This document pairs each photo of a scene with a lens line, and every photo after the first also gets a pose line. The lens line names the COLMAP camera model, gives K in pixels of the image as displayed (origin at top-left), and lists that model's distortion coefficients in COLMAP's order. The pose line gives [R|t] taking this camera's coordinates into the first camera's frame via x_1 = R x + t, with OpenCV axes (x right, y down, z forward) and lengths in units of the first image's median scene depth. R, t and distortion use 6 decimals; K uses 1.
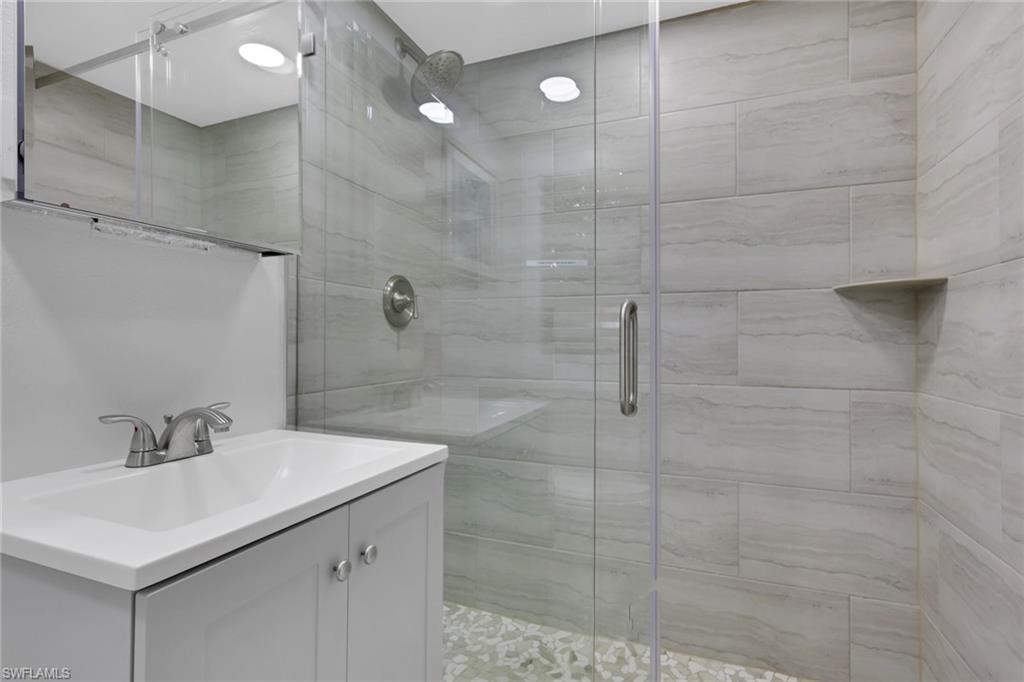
lens RADIAL K [[499.8, 0, 511.7], [0, 499.8, 340.0], [0, 0, 1]] dist [0.000491, -0.001316]
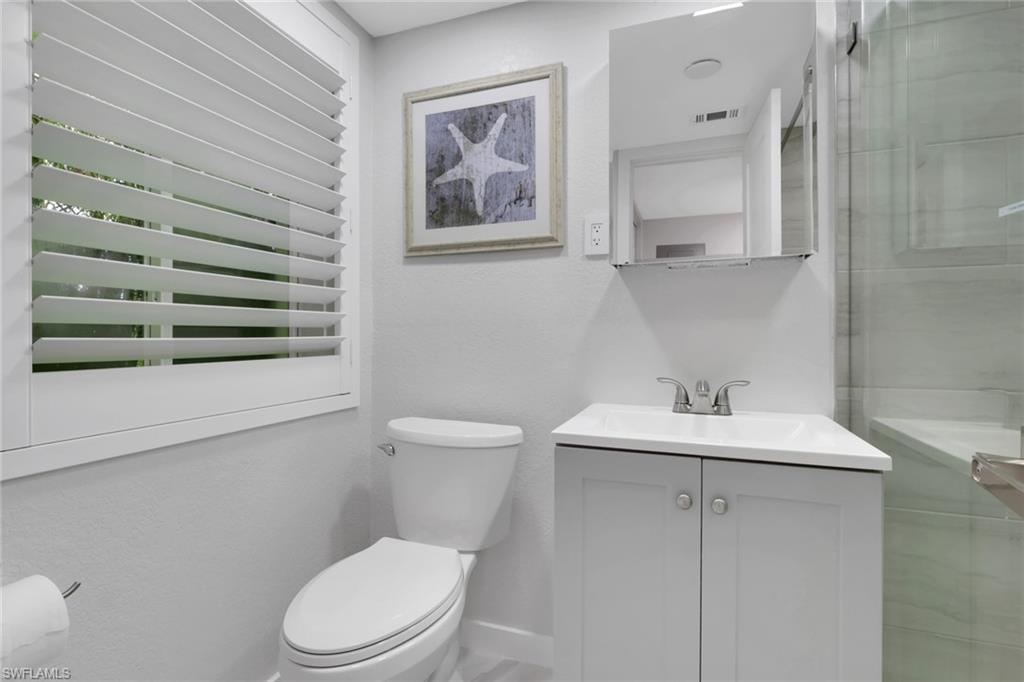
lens RADIAL K [[499.8, 0, 513.0], [0, 499.8, 340.3], [0, 0, 1]] dist [0.000491, -0.001316]
pose [[0.046582, -0.000857, -0.998914, 0.555183], [0.002274, 0.999997, -0.000752, 0.014866], [0.998912, -0.002237, 0.046584, 0.271014]]
